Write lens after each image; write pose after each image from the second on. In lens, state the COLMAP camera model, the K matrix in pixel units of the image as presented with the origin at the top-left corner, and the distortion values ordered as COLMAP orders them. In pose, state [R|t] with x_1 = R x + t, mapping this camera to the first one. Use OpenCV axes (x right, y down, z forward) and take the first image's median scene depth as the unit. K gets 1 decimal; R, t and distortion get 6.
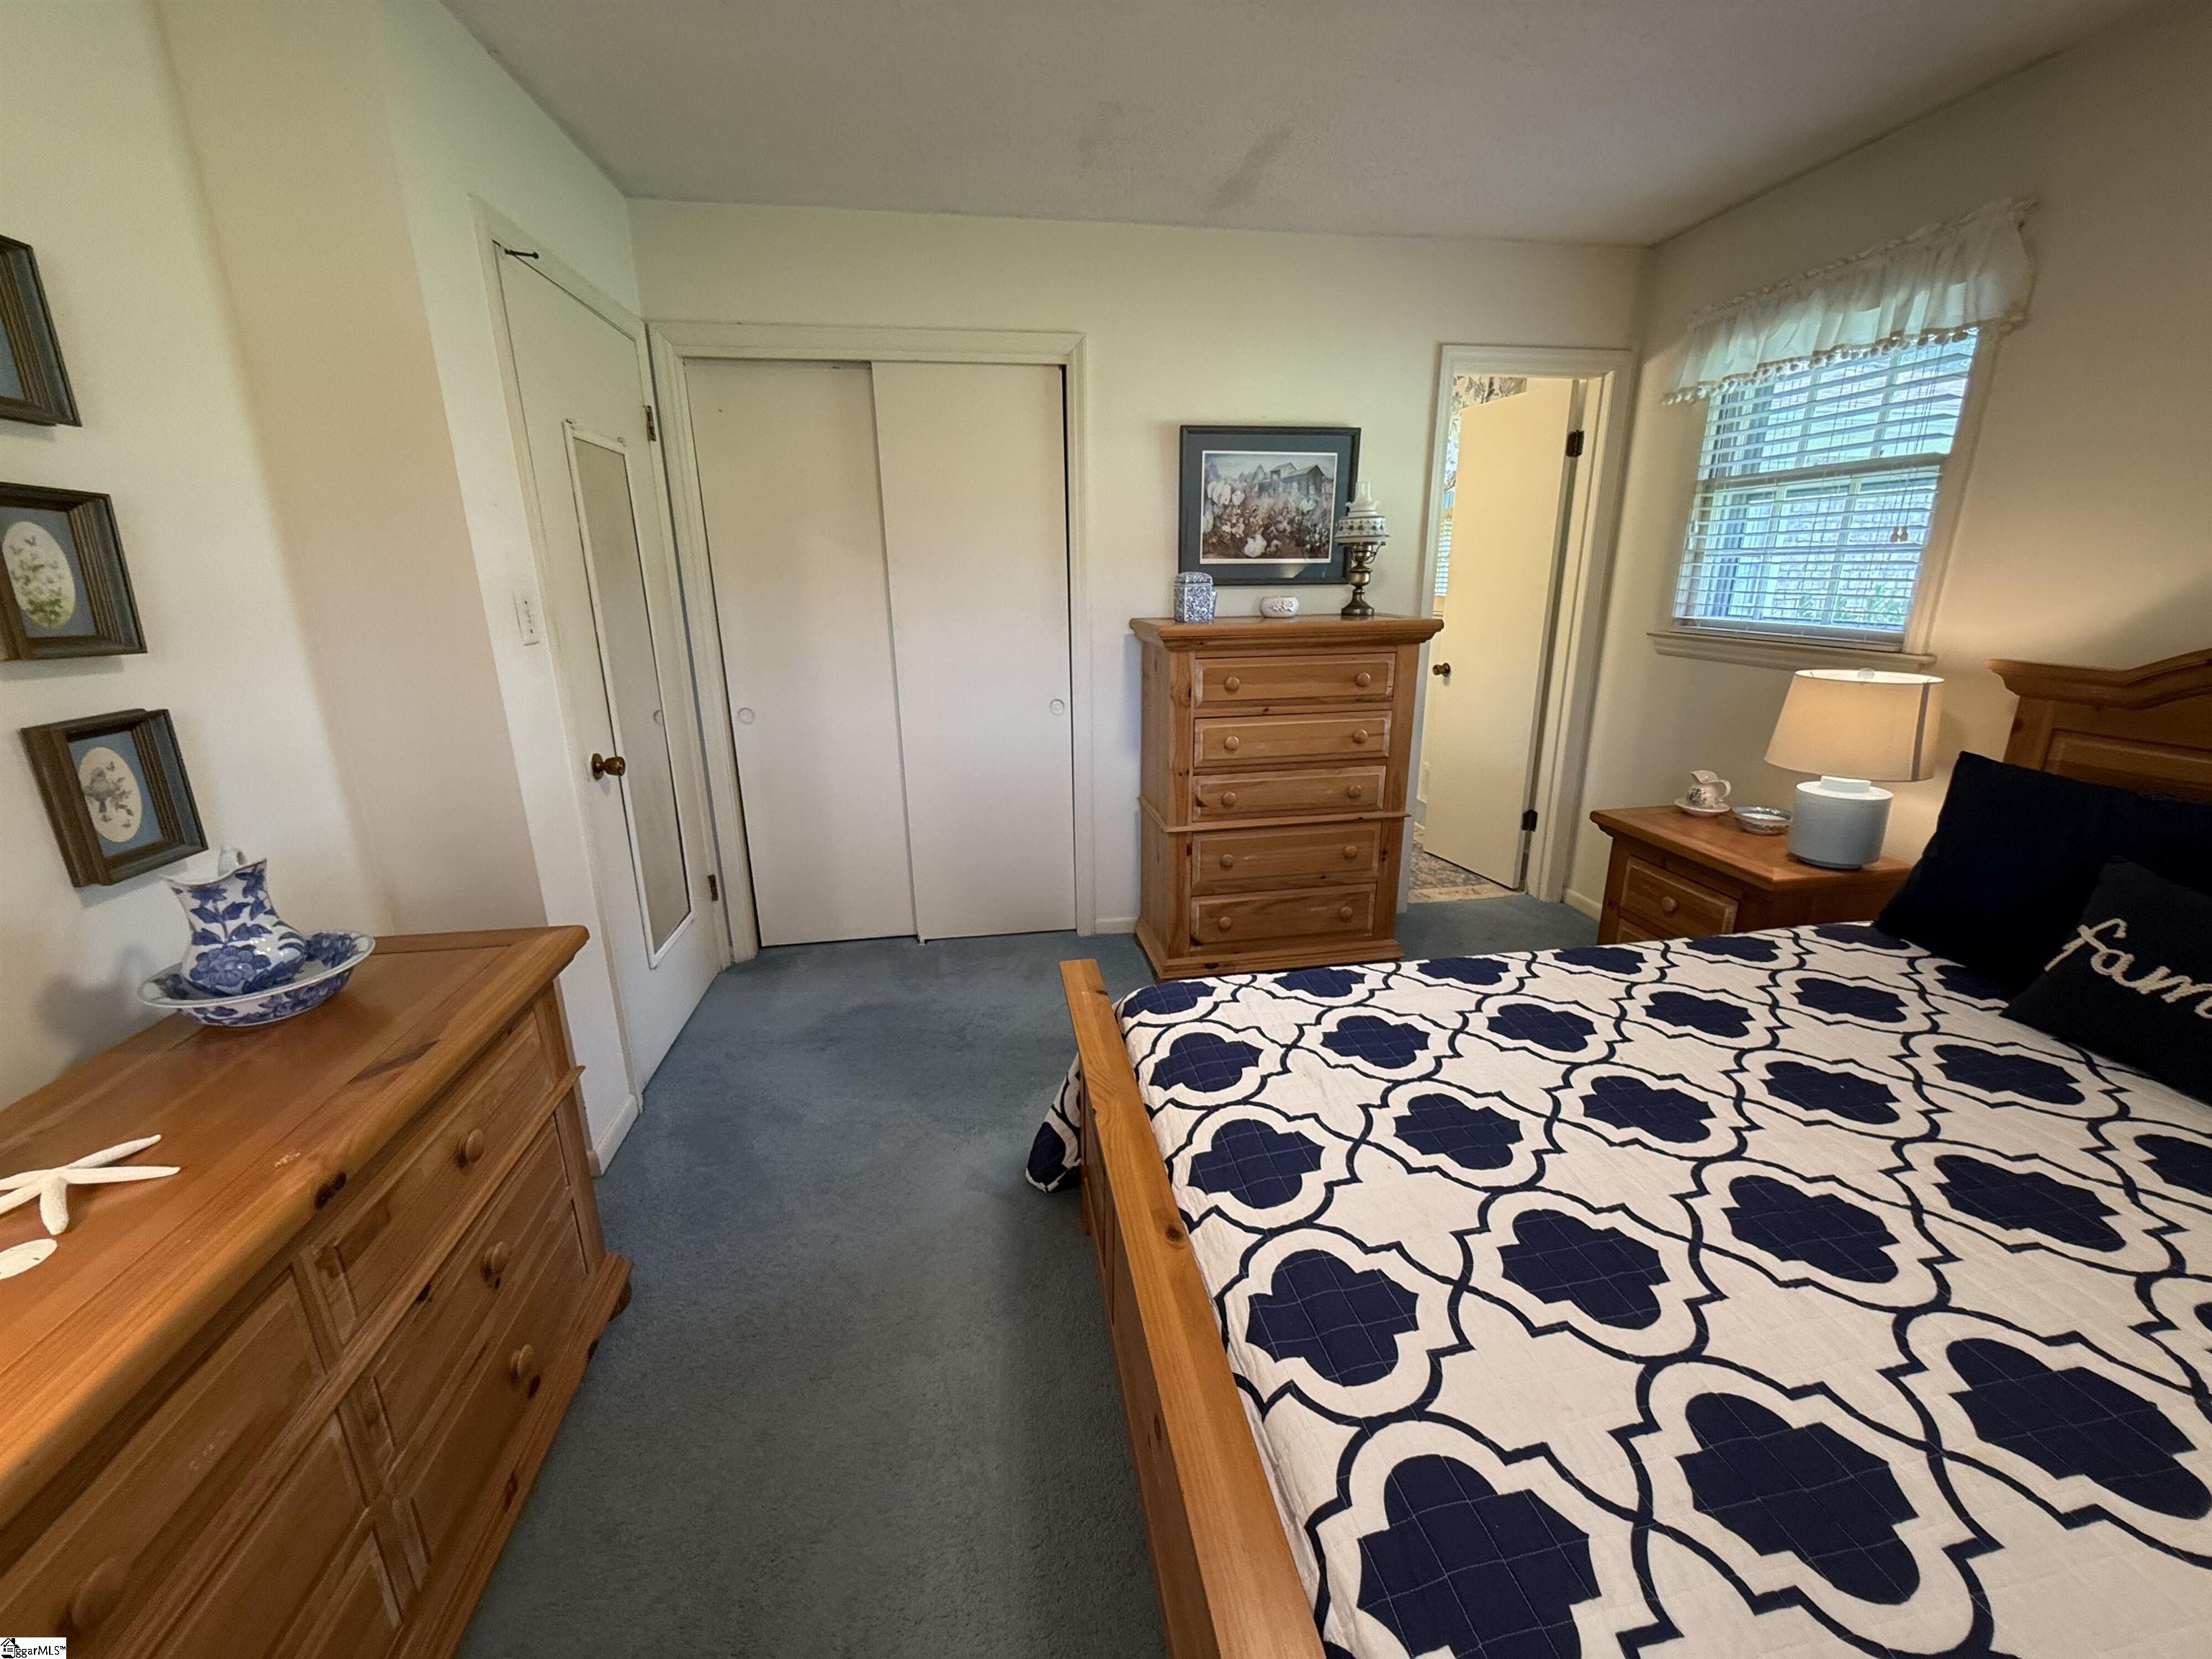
lens RADIAL K [[882.9, 0, 1101.5], [0, 882.9, 819.6], [0, 0, 1]] dist [0.000214, -0.000700]
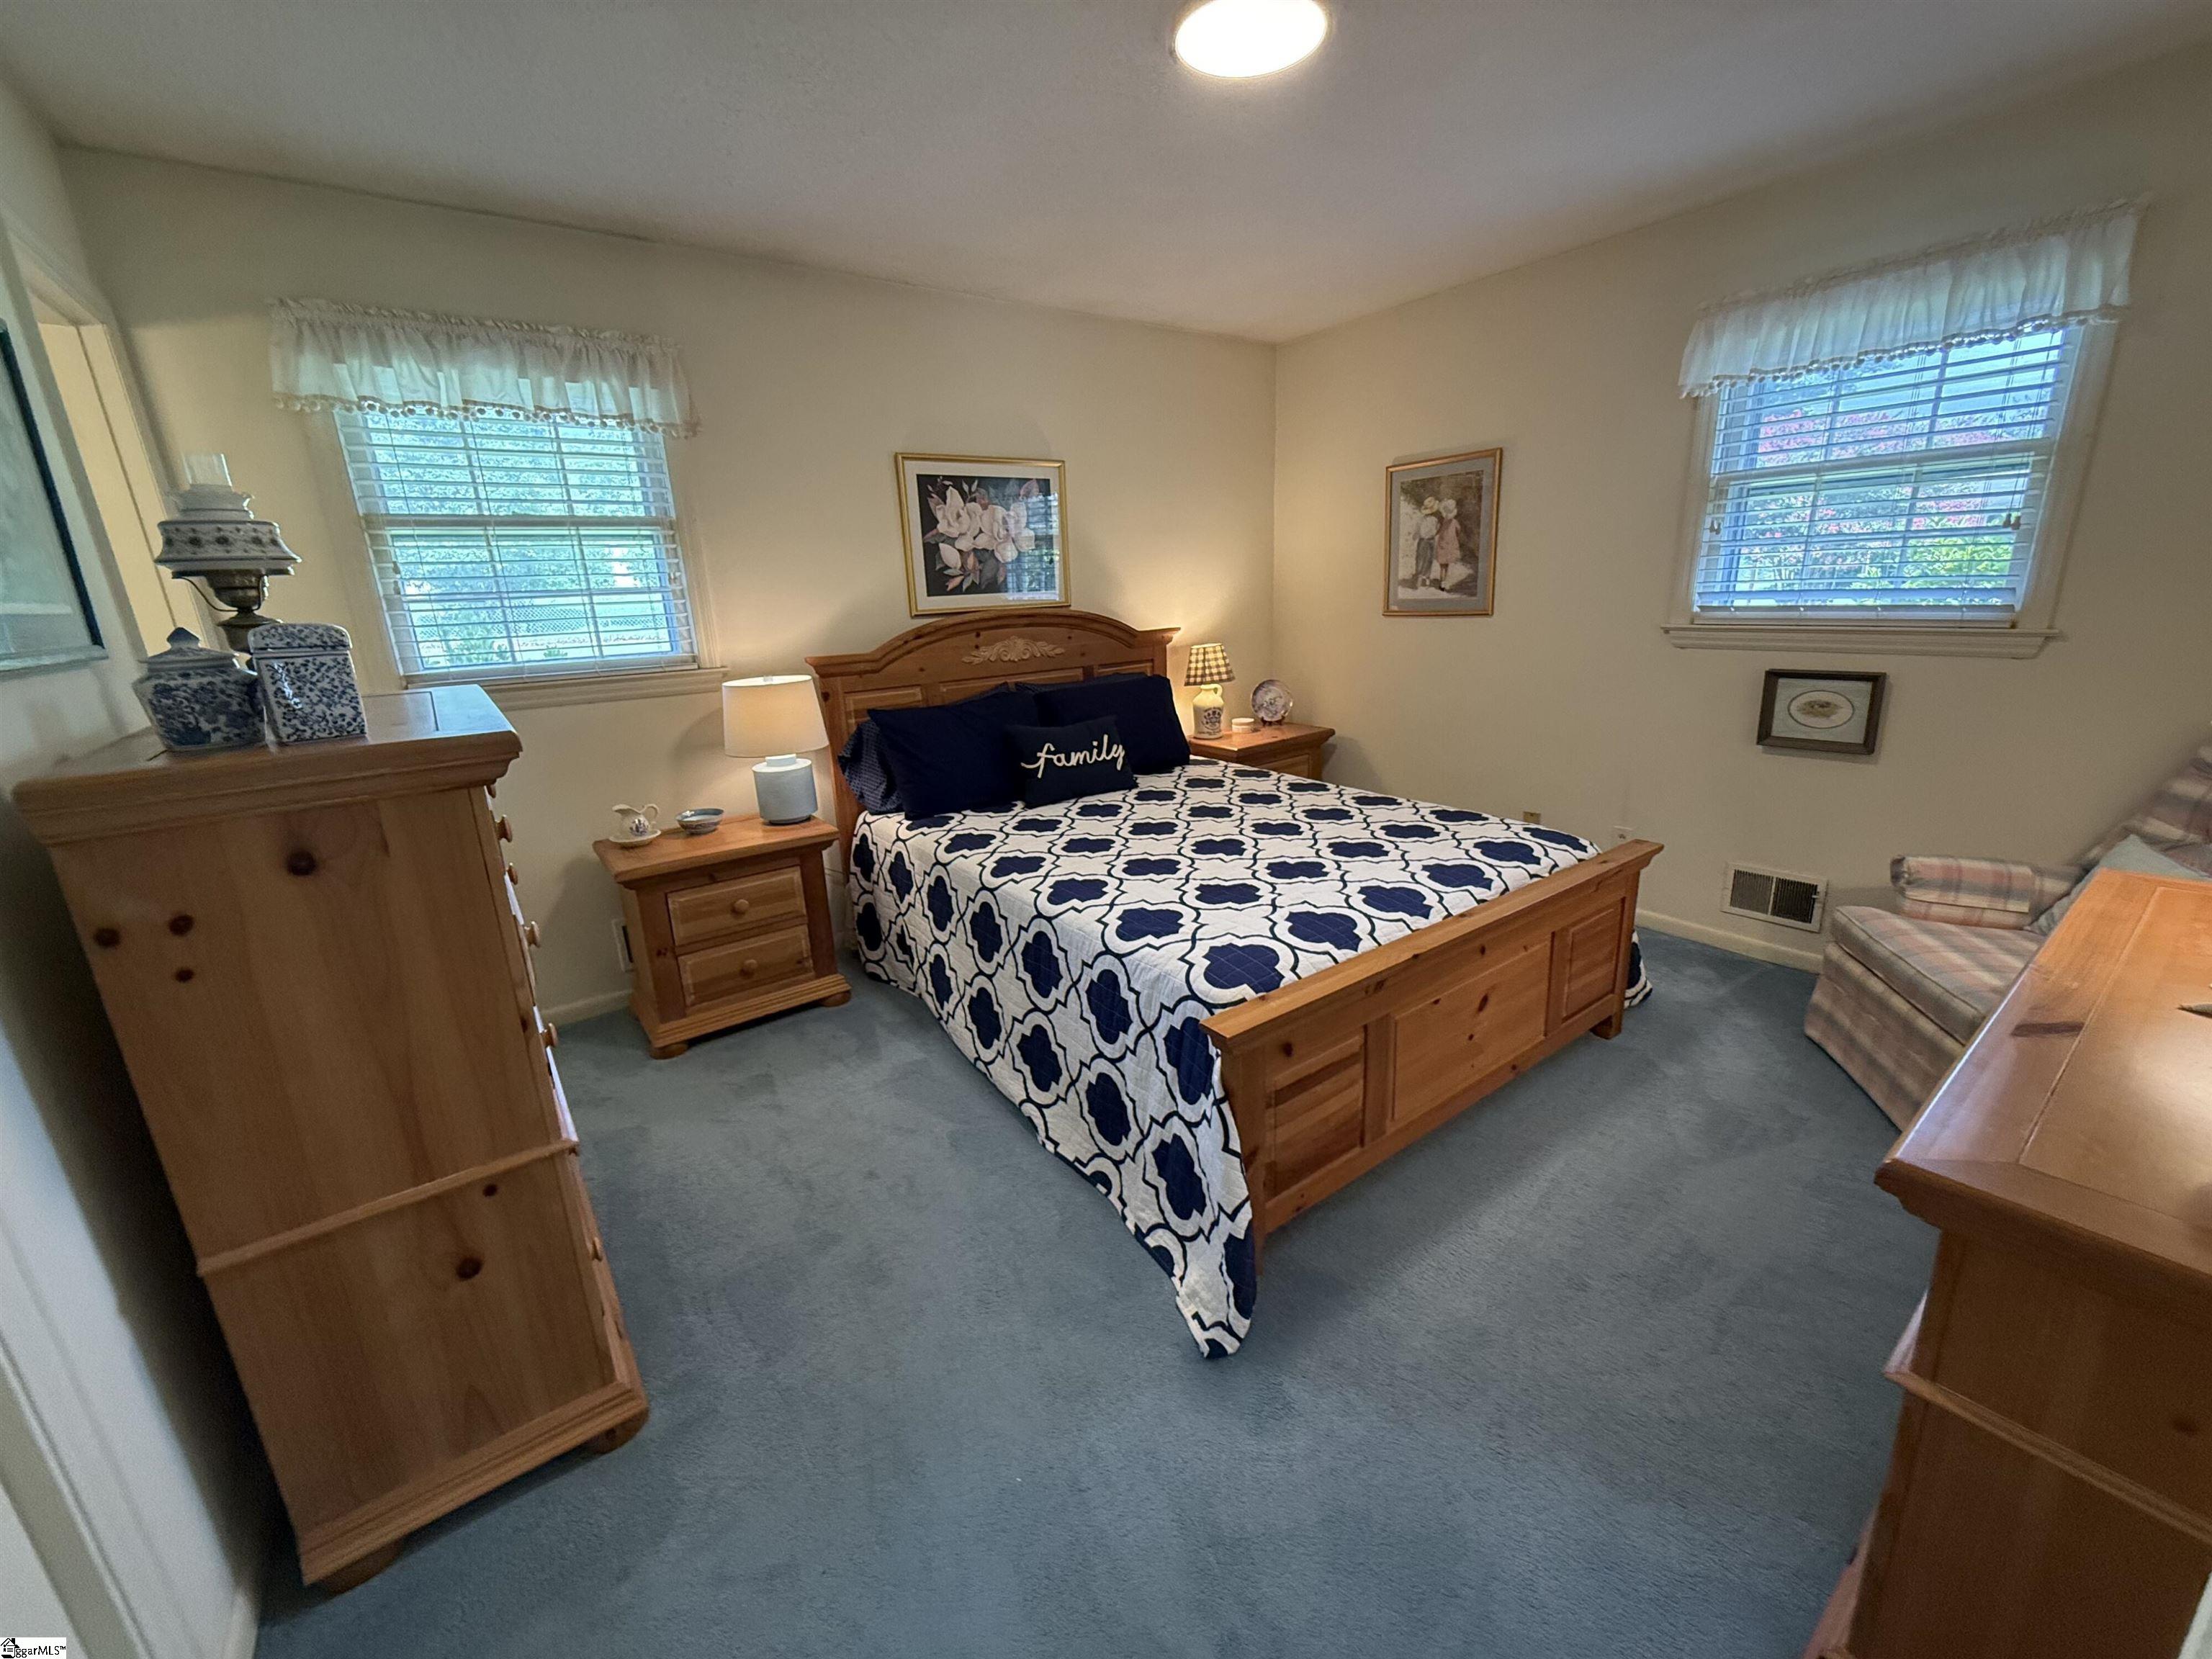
lens RADIAL K [[882.9, 0, 1099.8], [0, 882.9, 830.3], [0, 0, 1]] dist [0.000214, -0.000700]
pose [[-0.454699, -0.209614, 0.865627, -0.633497], [0.288995, 0.884600, 0.366012, -0.334203], [-0.842455, 0.416587, -0.341650, 1.225572]]
